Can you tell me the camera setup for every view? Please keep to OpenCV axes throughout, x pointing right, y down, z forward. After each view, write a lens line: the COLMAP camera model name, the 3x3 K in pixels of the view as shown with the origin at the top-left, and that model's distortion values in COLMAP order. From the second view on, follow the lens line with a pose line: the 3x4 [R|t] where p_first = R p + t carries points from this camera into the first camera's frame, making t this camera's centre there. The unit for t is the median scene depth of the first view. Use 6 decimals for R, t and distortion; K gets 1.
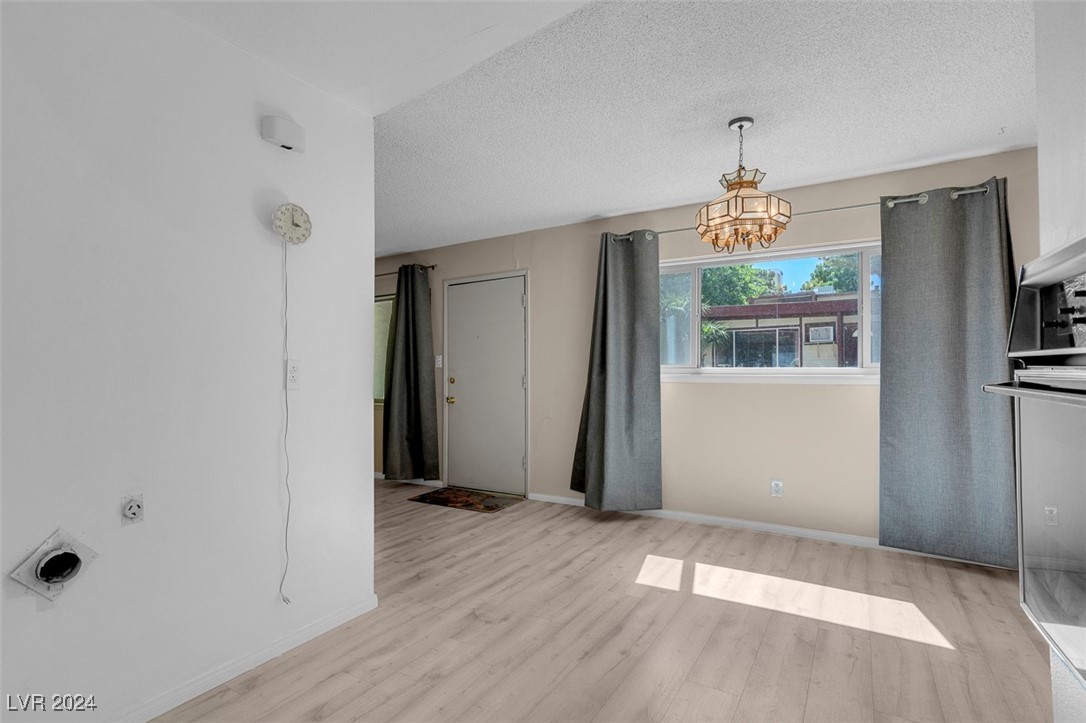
lens RADIAL K [[523.9, 0, 547.2], [0, 523.9, 374.8], [0, 0, 1]] dist [-0.009016, -0.000165]
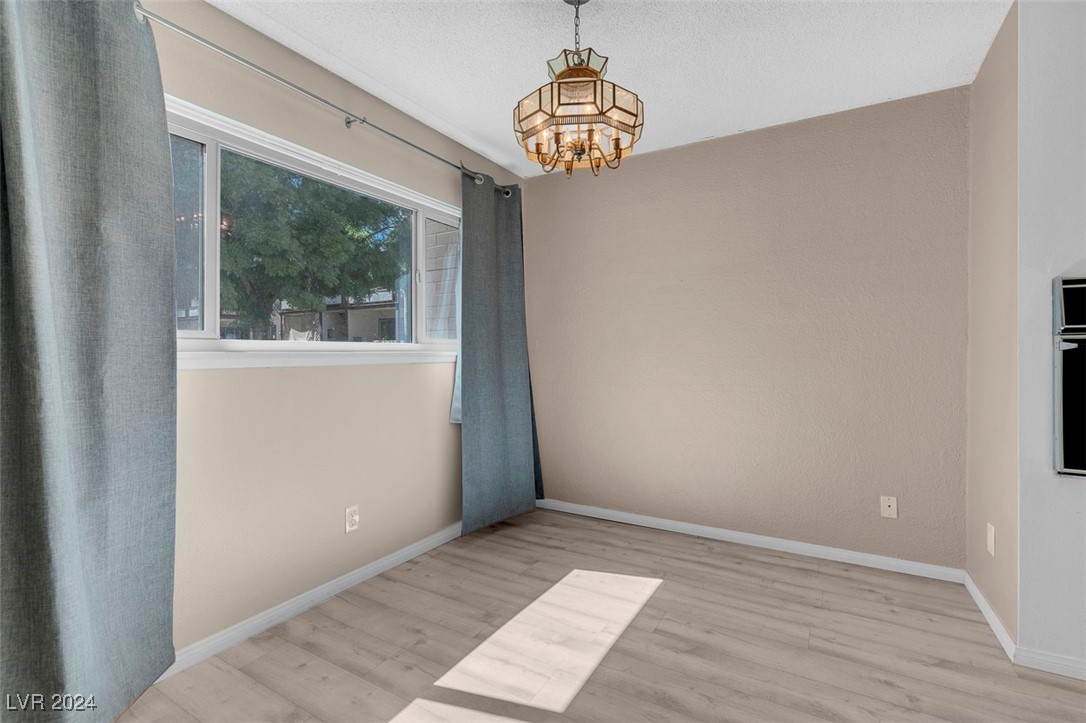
lens RADIAL K [[496.0, 0, 537.9], [0, 496.0, 351.6], [0, 0, 1]] dist [0.000481, 0.000448]
pose [[0.003887, 0.009051, 0.999951, -0.194160], [0.016451, 0.999823, -0.009114, 0.008138], [-0.999857, 0.016486, 0.003738, 0.698551]]
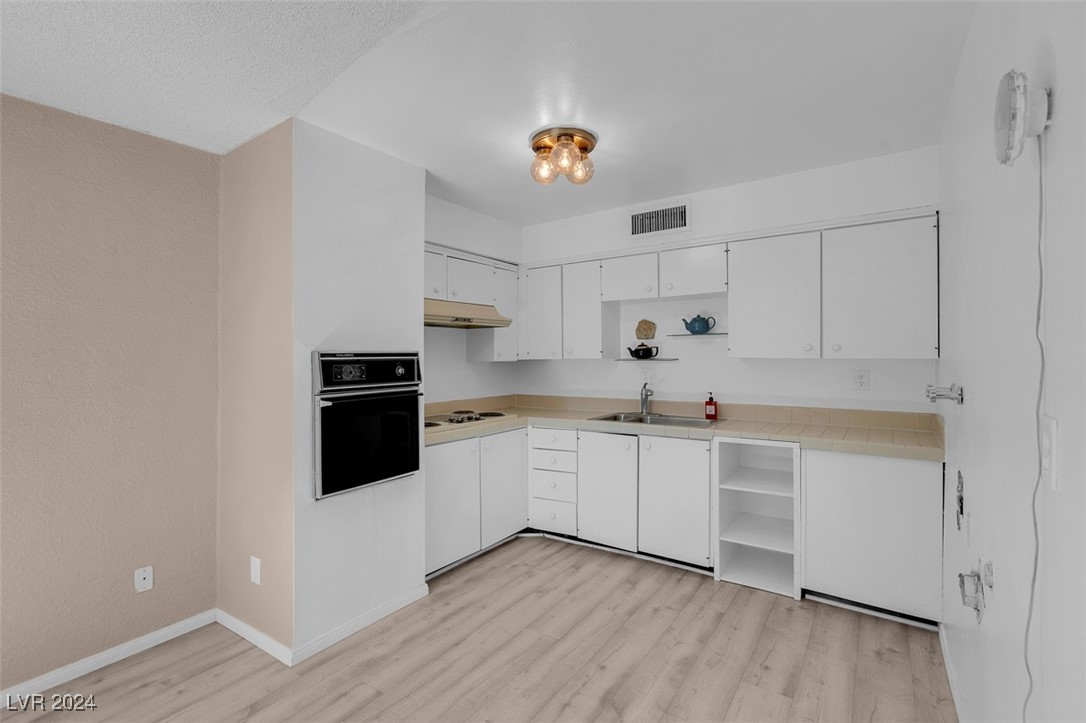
lens RADIAL K [[496.0, 0, 537.9], [0, 496.0, 351.6], [0, 0, 1]] dist [0.000481, 0.000448]
pose [[-0.997457, 0.018048, 0.068950, -0.053888], [0.018760, 0.999777, 0.009694, -0.052721], [-0.068759, 0.010963, -0.997573, 0.794725]]
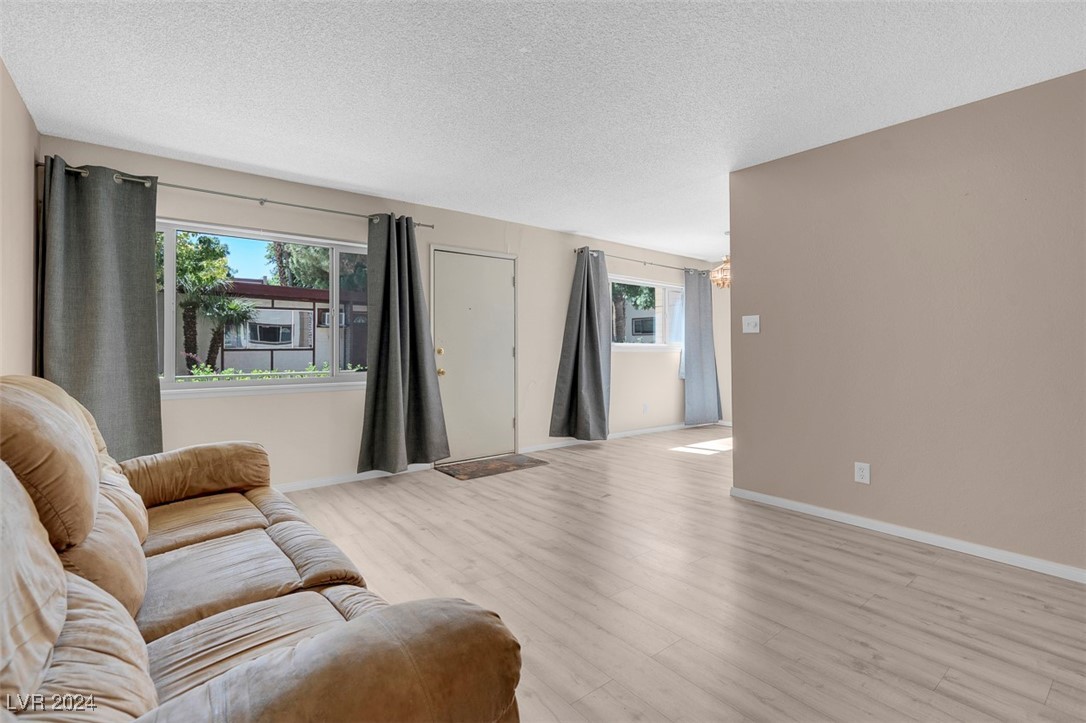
lens RADIAL K [[503.1, 0, 539.9], [0, 503.1, 335.1], [0, 0, 1]] dist [-0.001275, 0.000675]
pose [[0.354939, 0.037323, 0.934144, -1.253593], [0.006294, 0.999085, -0.042309, 0.027234], [-0.934868, 0.020897, 0.354379, 0.664314]]
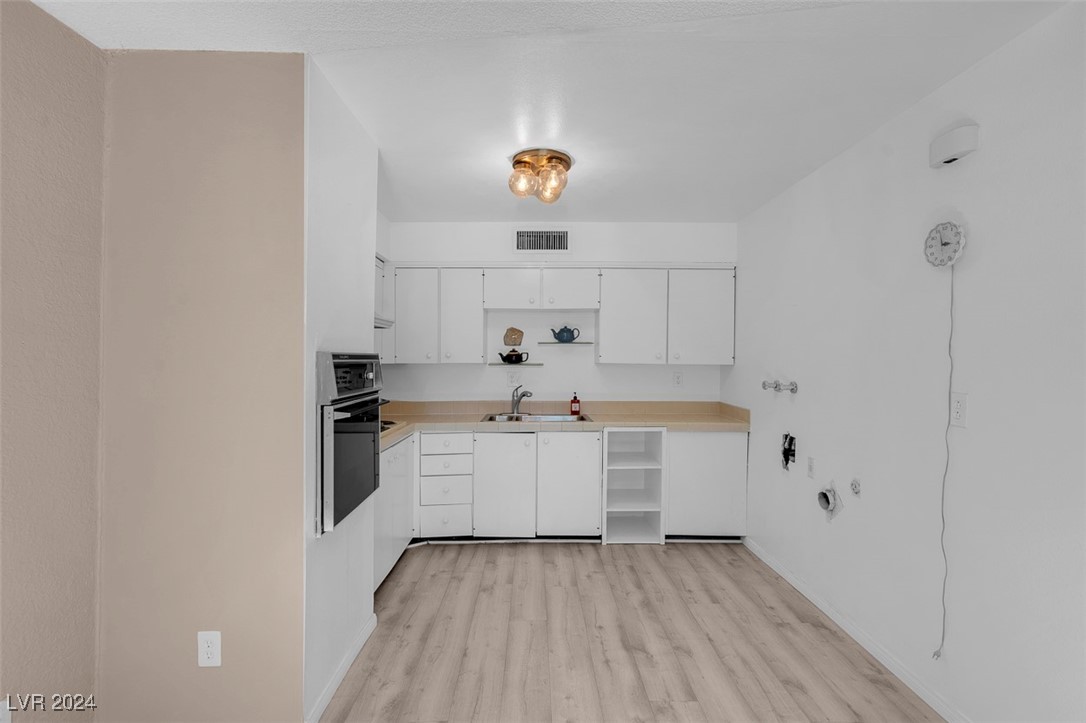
lens RADIAL K [[495.2, 0, 540.7], [0, 495.2, 362.5], [0, 0, 1]] dist [0.001763, 0.000576]
pose [[-0.852338, 0.009588, -0.522904, 0.307069], [-0.004445, 0.999663, 0.025574, -0.055025], [0.522973, 0.024122, -0.852008, 0.744642]]
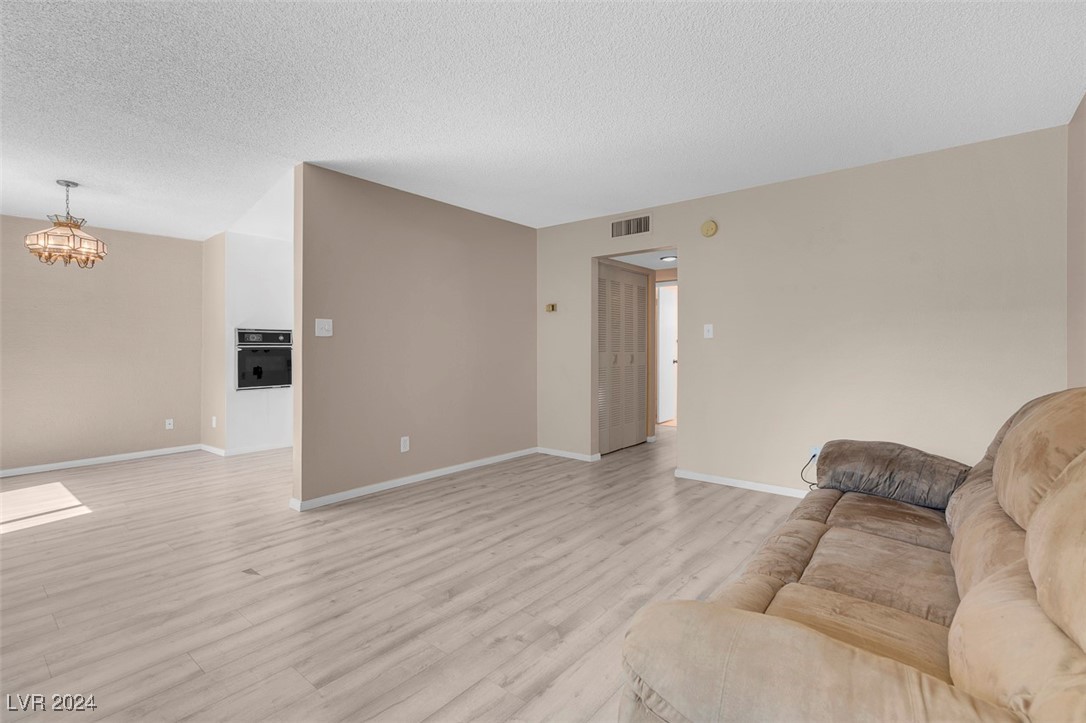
lens RADIAL K [[496.0, 0, 537.9], [0, 496.0, 351.6], [0, 0, 1]] dist [0.000481, 0.000448]
pose [[-0.987826, 0.016847, 0.154651, -0.776170], [0.019184, 0.999723, 0.013635, 0.009628], [-0.154378, 0.016436, -0.987875, 1.449668]]
